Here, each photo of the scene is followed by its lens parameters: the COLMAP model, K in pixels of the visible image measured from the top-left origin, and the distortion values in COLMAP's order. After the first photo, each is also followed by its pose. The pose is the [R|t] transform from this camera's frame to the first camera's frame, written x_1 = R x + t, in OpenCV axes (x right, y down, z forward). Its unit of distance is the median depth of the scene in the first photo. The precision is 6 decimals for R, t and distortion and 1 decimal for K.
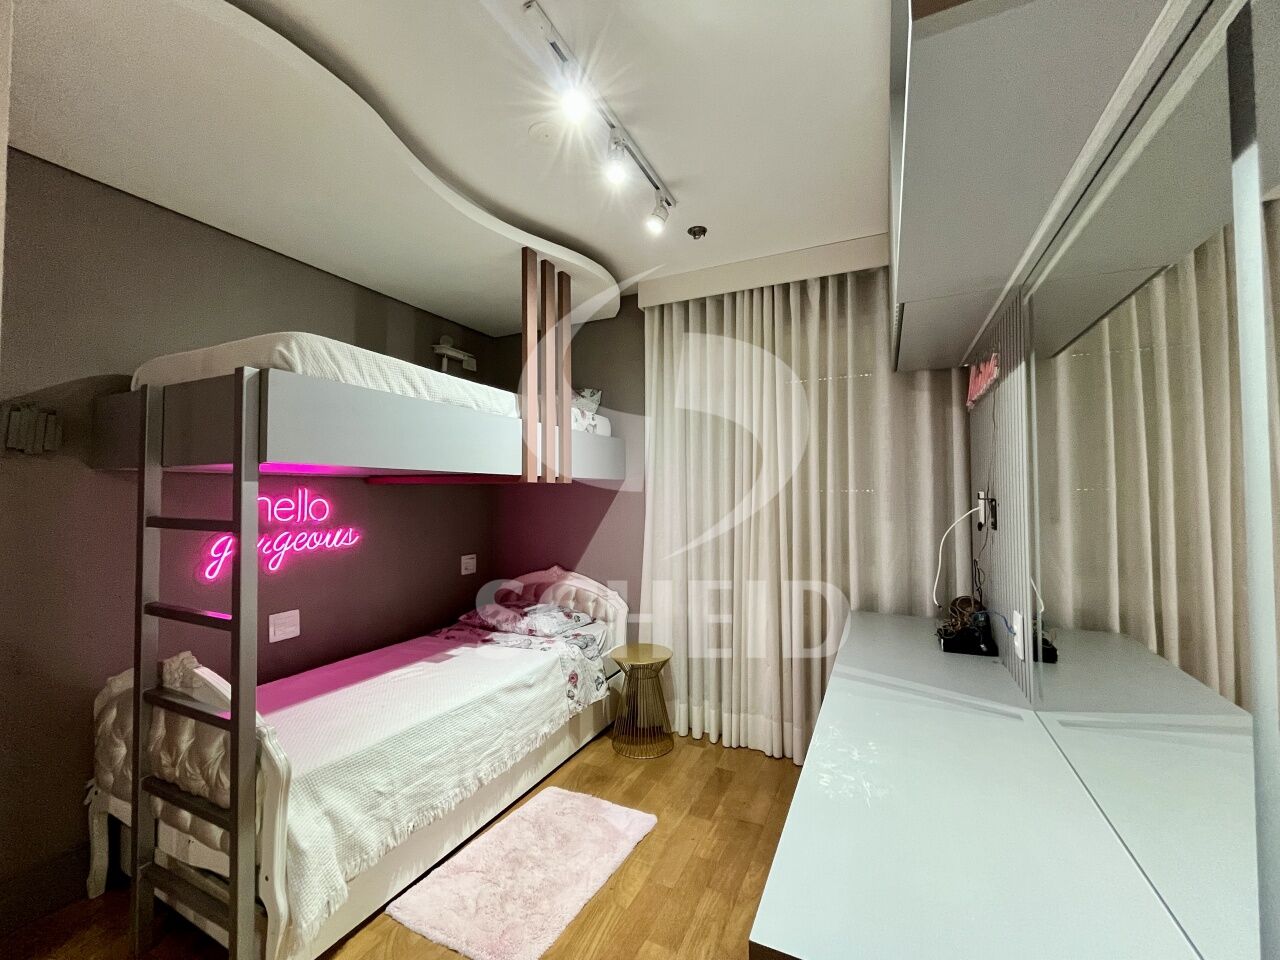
lens RADIAL K [[519.0, 0, 637.0], [0, 519.0, 479.9], [0, 0, 1]] dist [-0.000451, 0.000360]
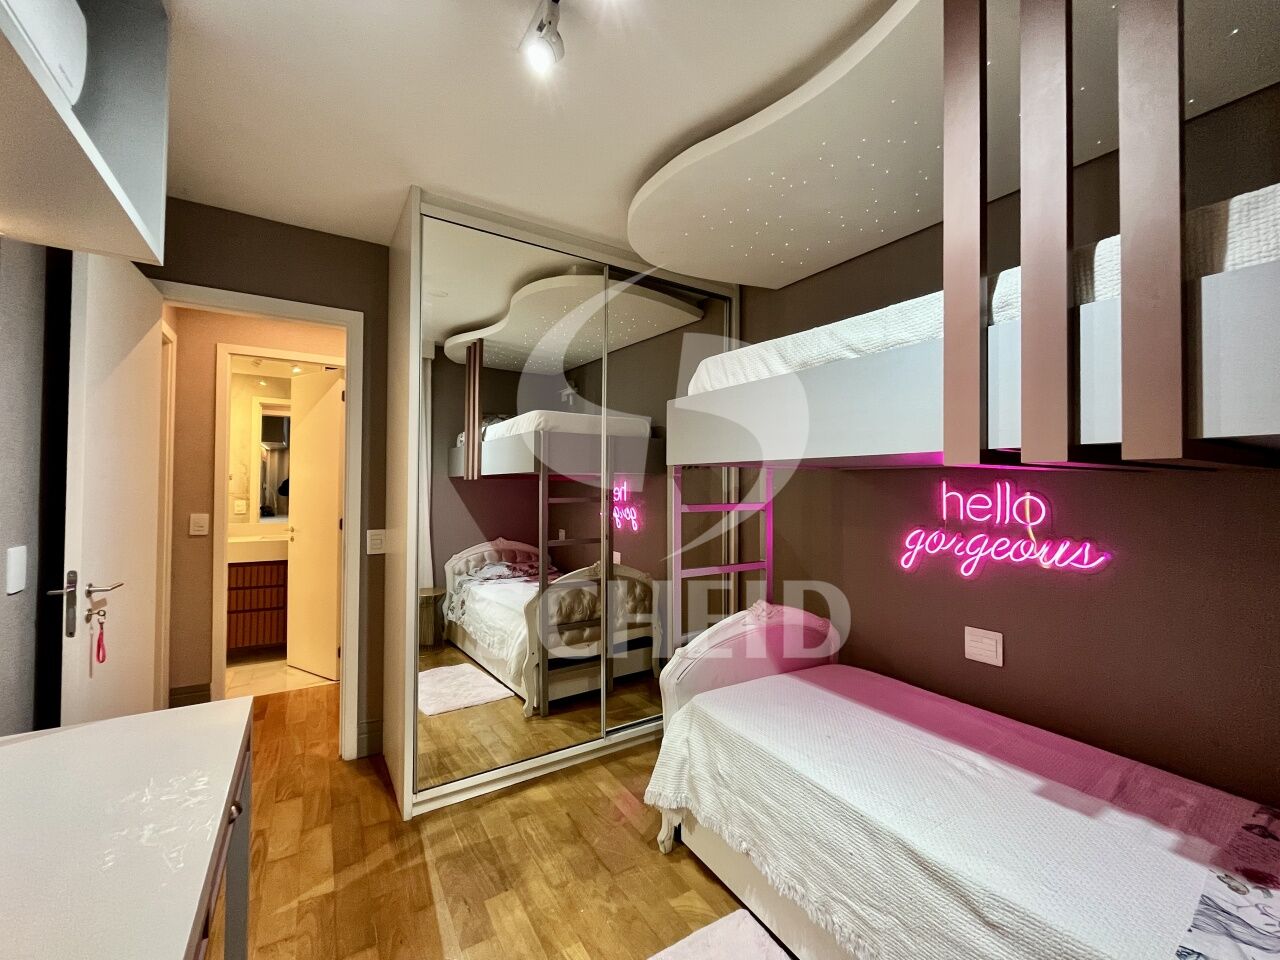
lens RADIAL K [[519.0, 0, 631.4], [0, 519.0, 477.9], [0, 0, 1]] dist [-0.000451, 0.000360]
pose [[-0.534753, -0.013687, -0.844897, 0.336079], [0.013010, 0.999617, -0.024427, 0.022886], [0.844908, -0.024055, -0.534370, 0.978187]]
